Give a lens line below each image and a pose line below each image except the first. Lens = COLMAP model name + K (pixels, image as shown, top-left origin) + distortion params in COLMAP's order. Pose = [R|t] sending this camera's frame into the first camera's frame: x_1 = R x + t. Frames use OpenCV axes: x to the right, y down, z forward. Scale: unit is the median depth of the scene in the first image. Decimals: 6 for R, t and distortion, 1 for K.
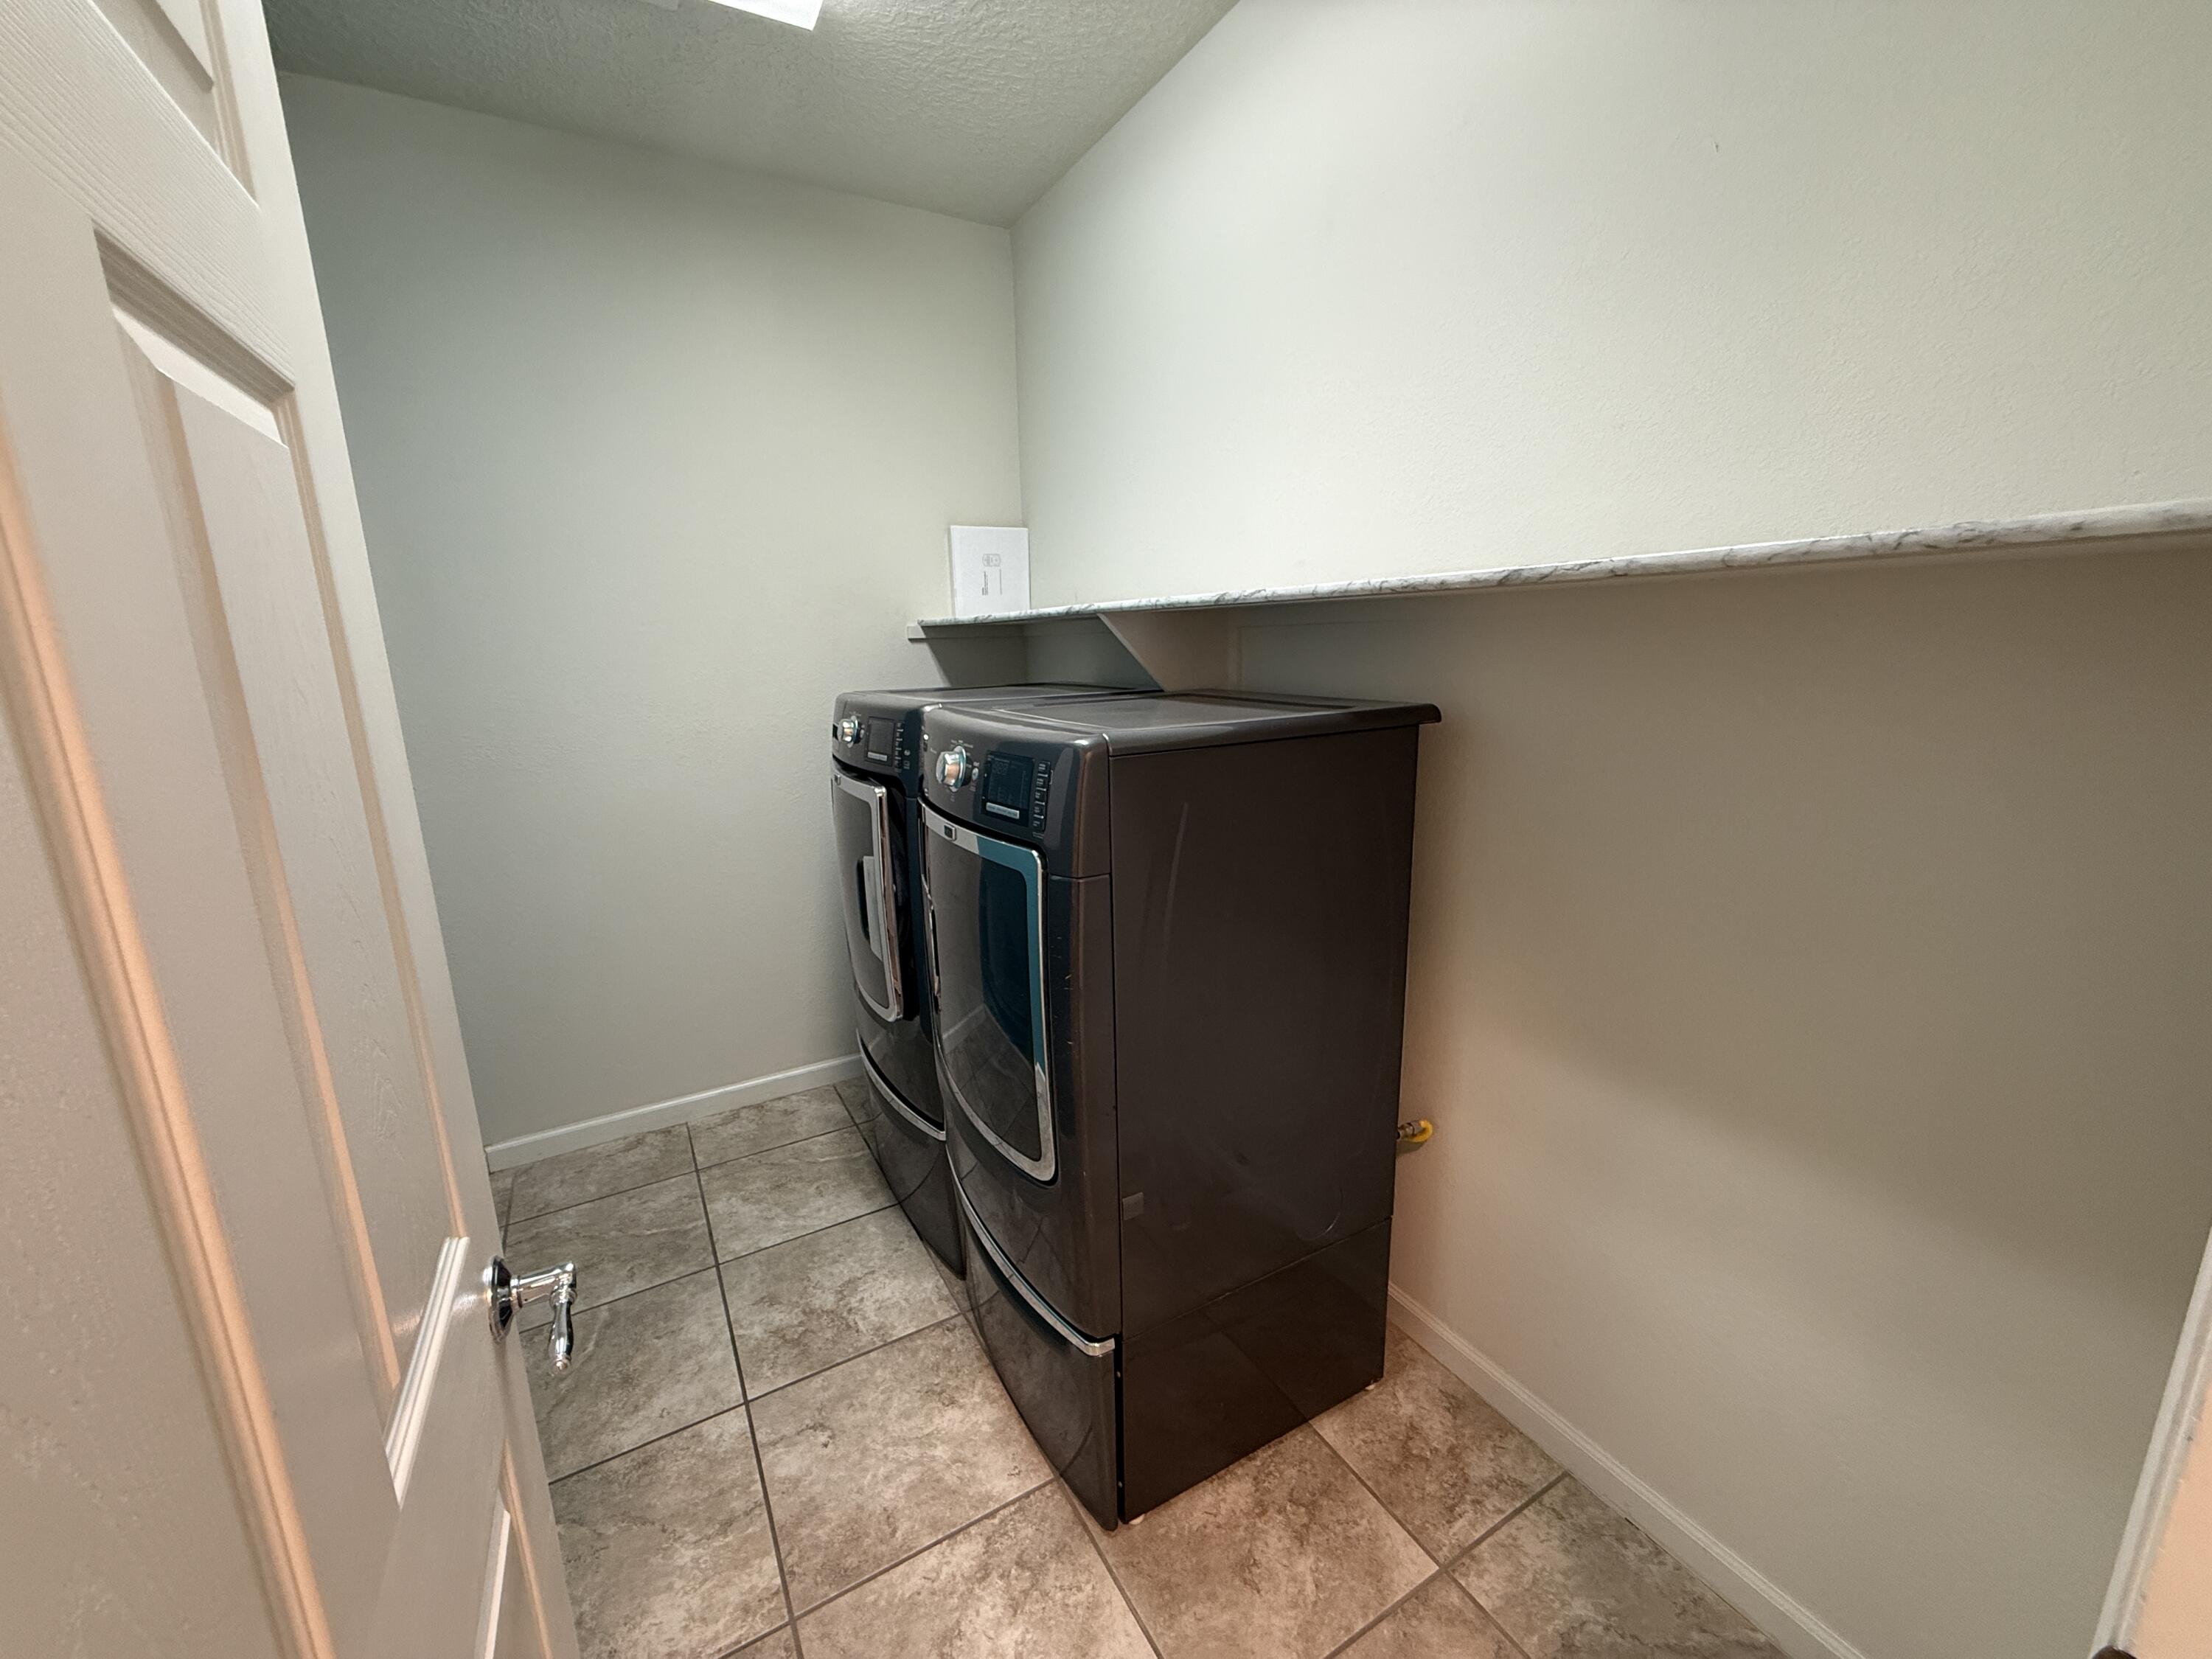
lens RADIAL K [[877.9, 0, 1095.9], [0, 877.9, 831.5], [0, 0, 1]] dist [-0.013423, -0.000797]
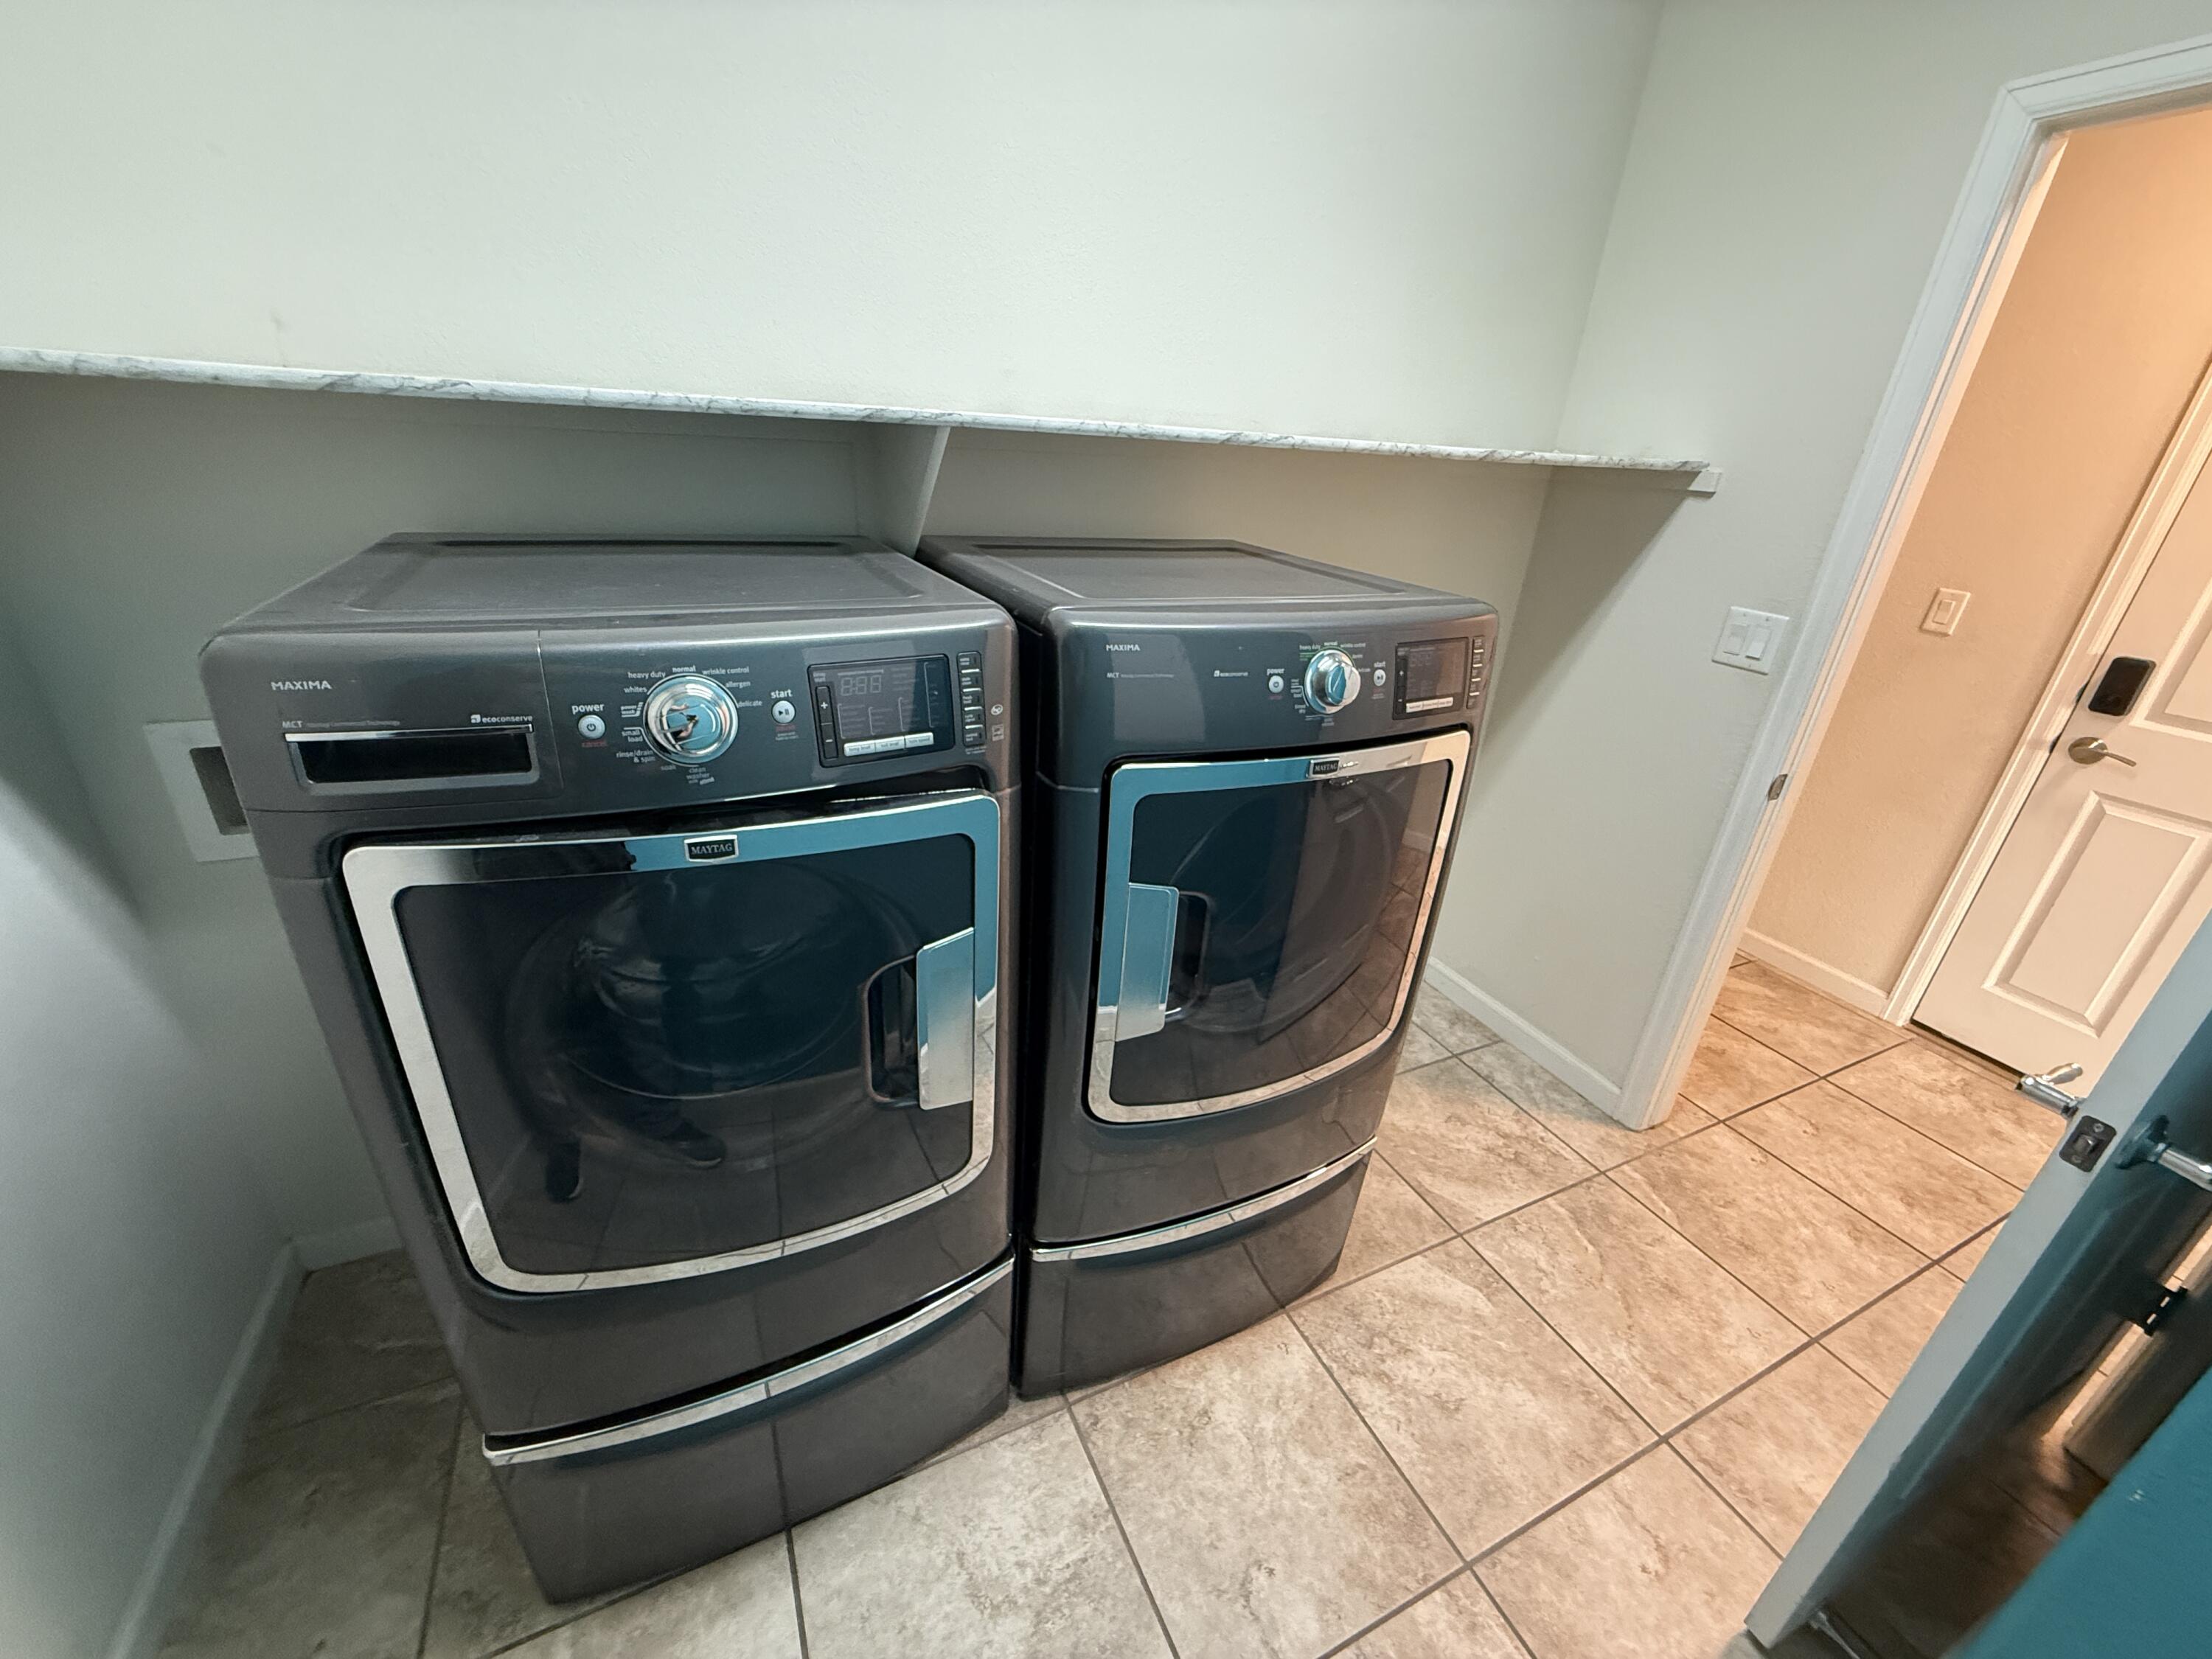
lens RADIAL K [[877.9, 0, 1089.6], [0, 877.9, 818.6], [0, 0, 1]] dist [-0.013423, -0.000797]
pose [[0.071739, -0.359350, 0.930442, -0.846891], [0.163586, 0.924452, 0.344424, -0.235430], [-0.983917, 0.127499, 0.125104, 1.021507]]
